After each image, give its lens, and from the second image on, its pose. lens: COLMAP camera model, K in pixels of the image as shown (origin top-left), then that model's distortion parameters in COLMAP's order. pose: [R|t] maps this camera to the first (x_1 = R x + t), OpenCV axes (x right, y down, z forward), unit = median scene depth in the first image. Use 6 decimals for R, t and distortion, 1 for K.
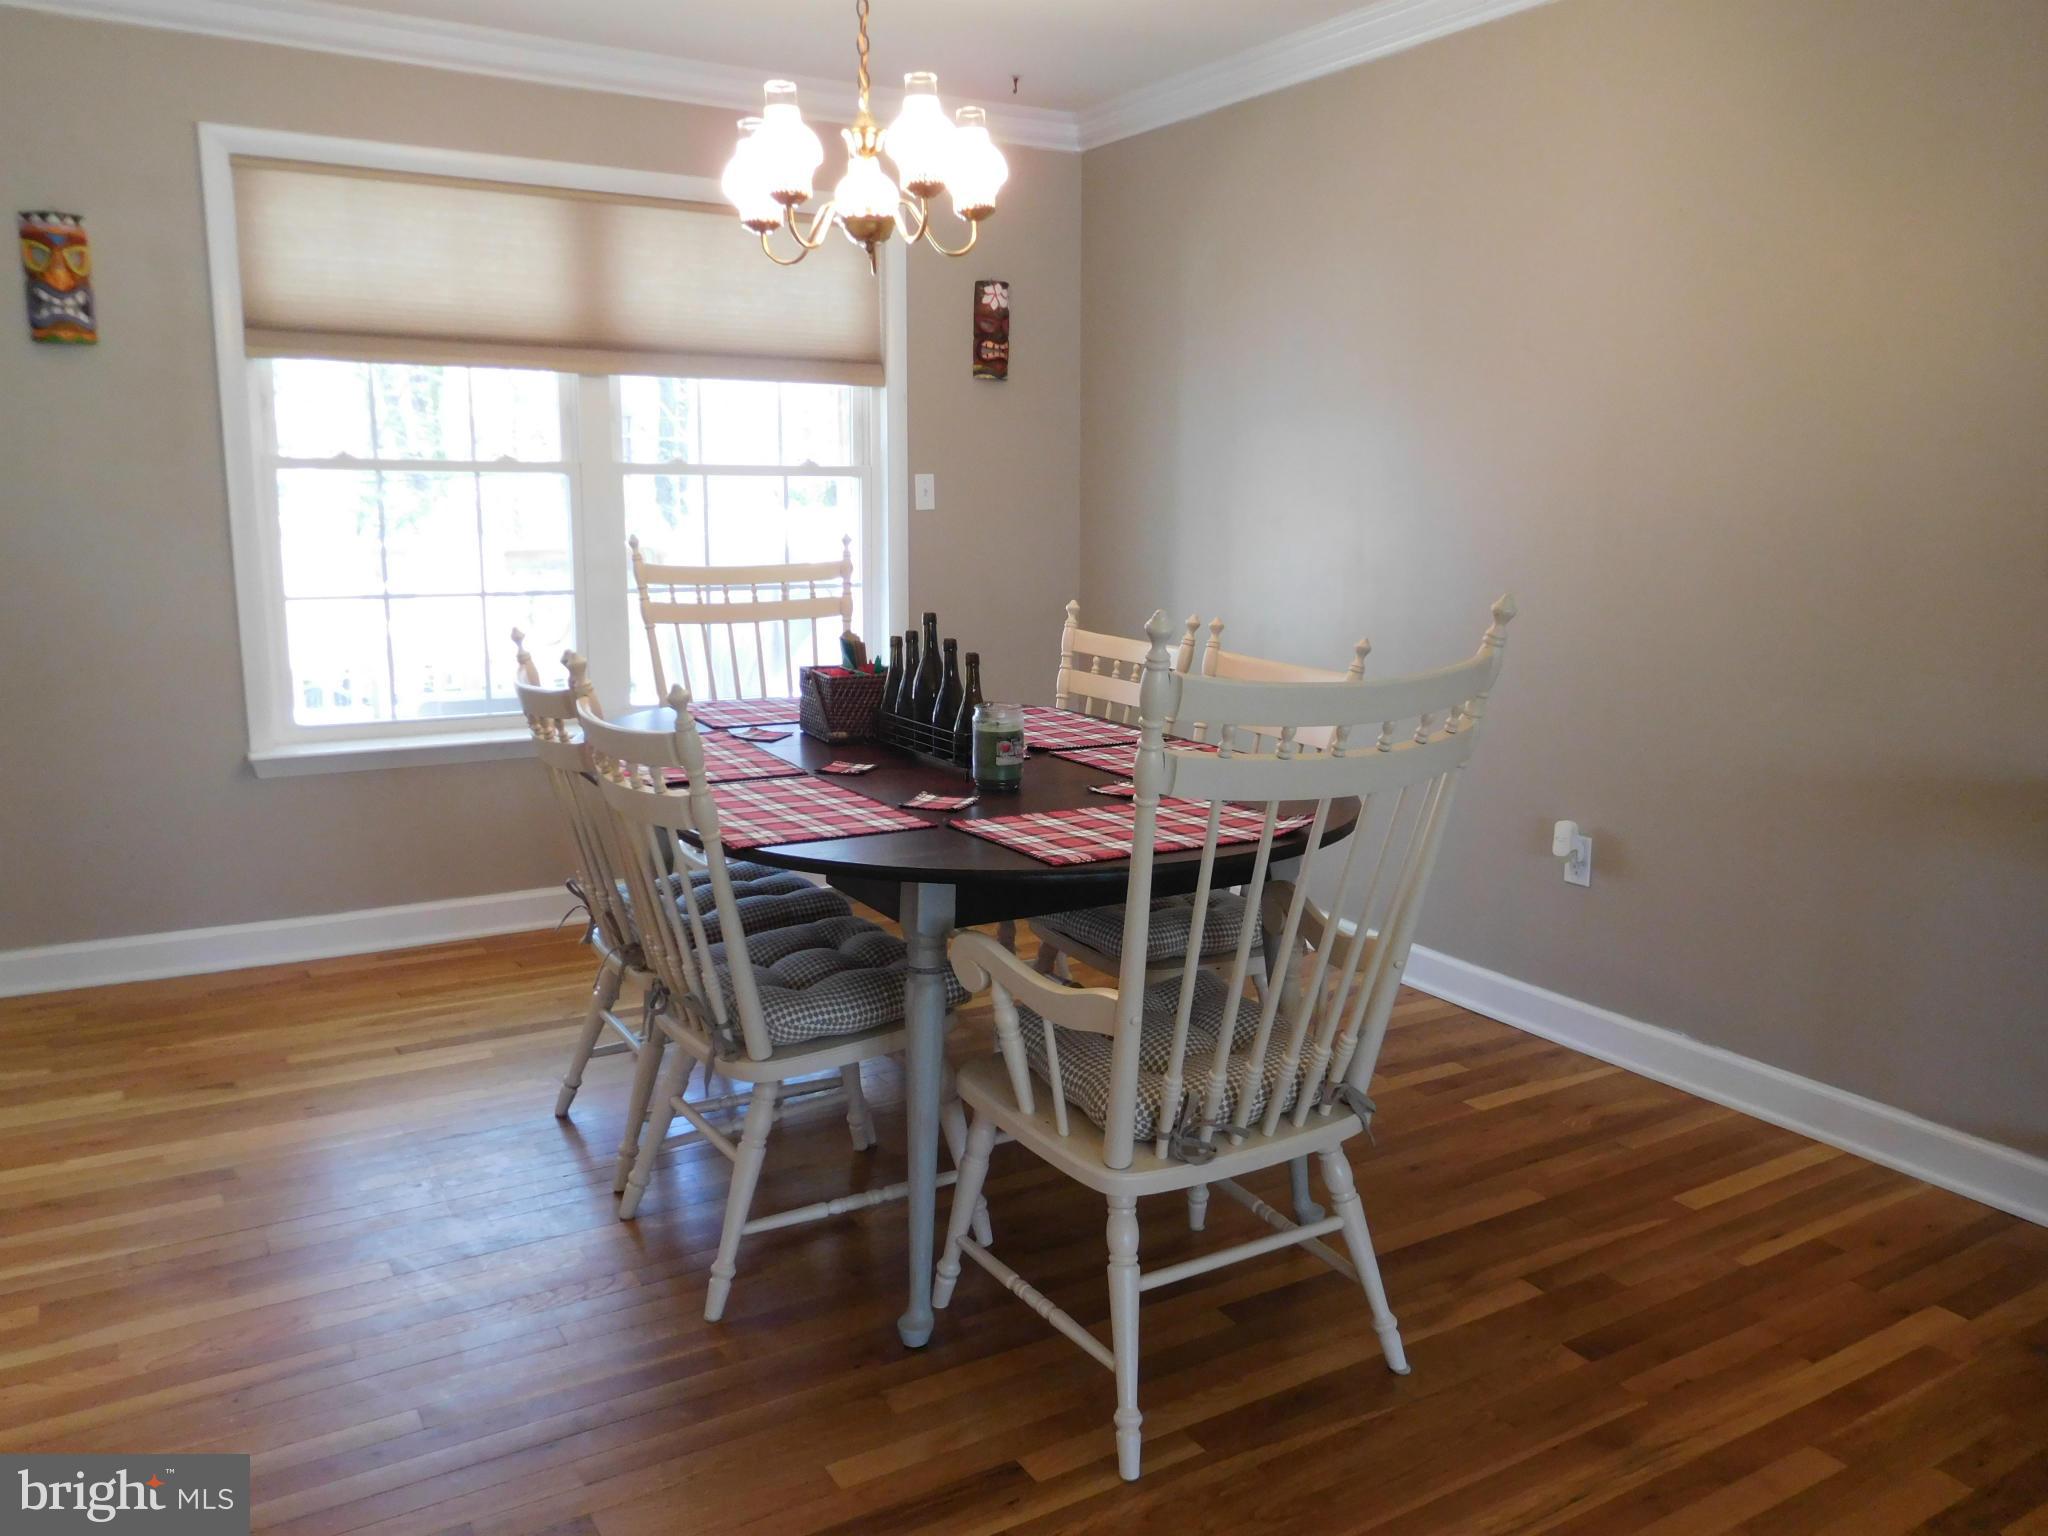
lens RADIAL K [[1519.3, 0, 1019.1], [0, 1519.3, 779.7], [0, 0, 1]] dist [-0.005435, 0.002967]
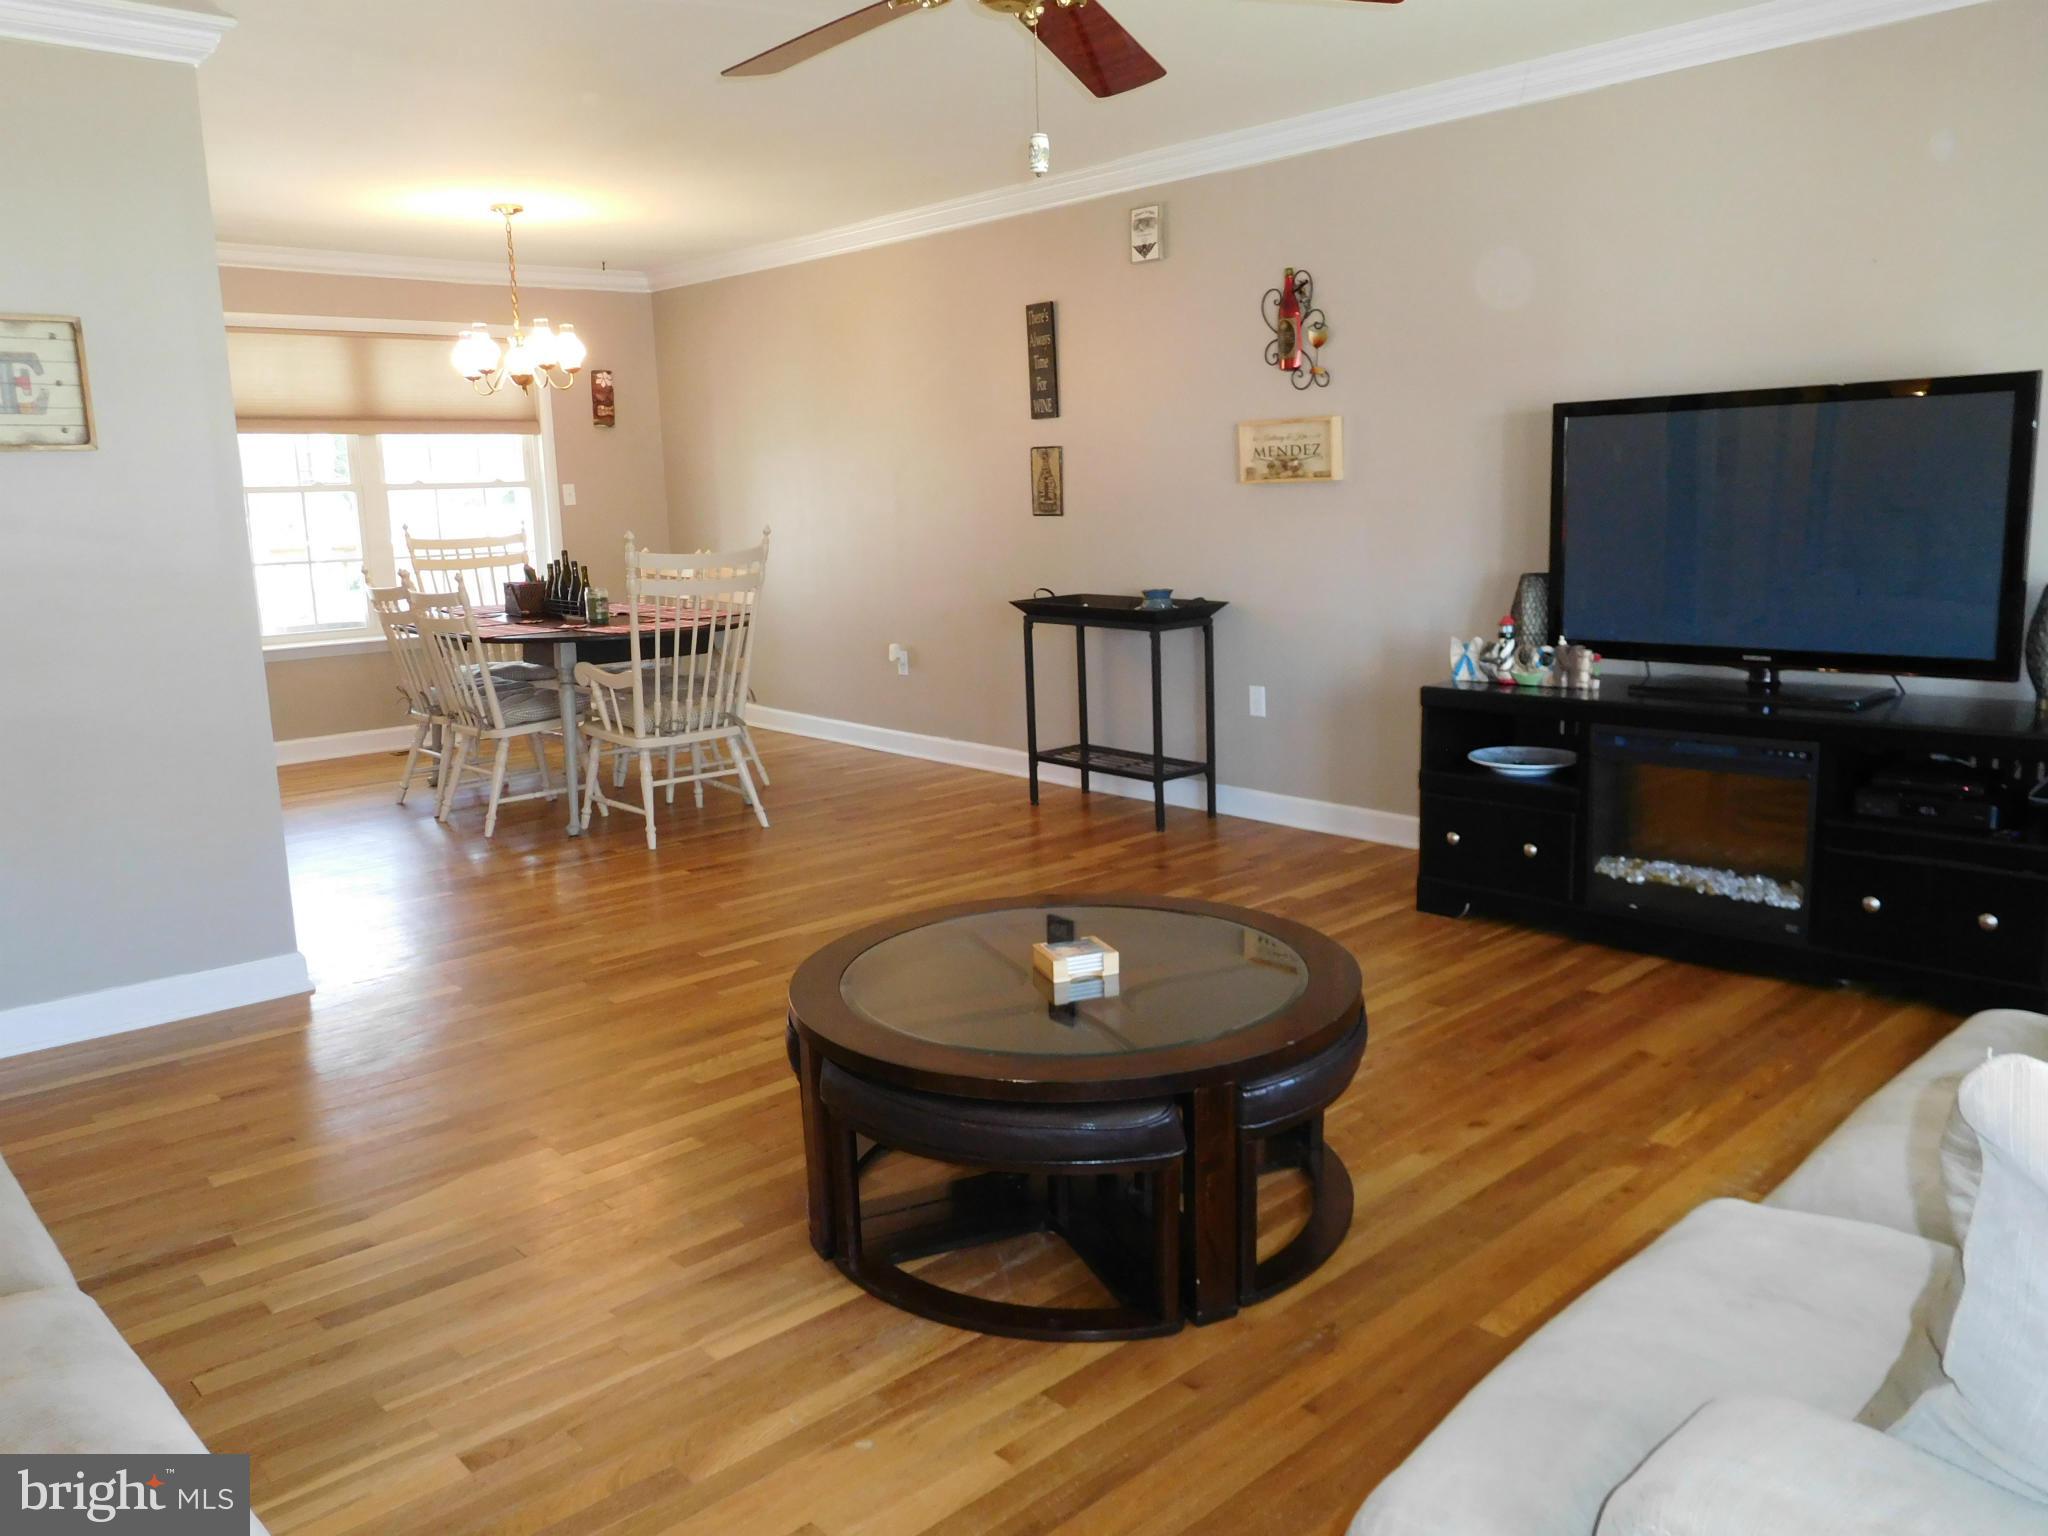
lens RADIAL K [[1519.3, 0, 1017.8], [0, 1519.3, 777.8], [0, 0, 1]] dist [-0.005435, 0.002967]
pose [[0.979748, -0.067555, 0.188493, 0.133163], [0.066871, 0.997712, 0.009997, 0.216202], [-0.188737, 0.002810, 0.982024, -1.151432]]
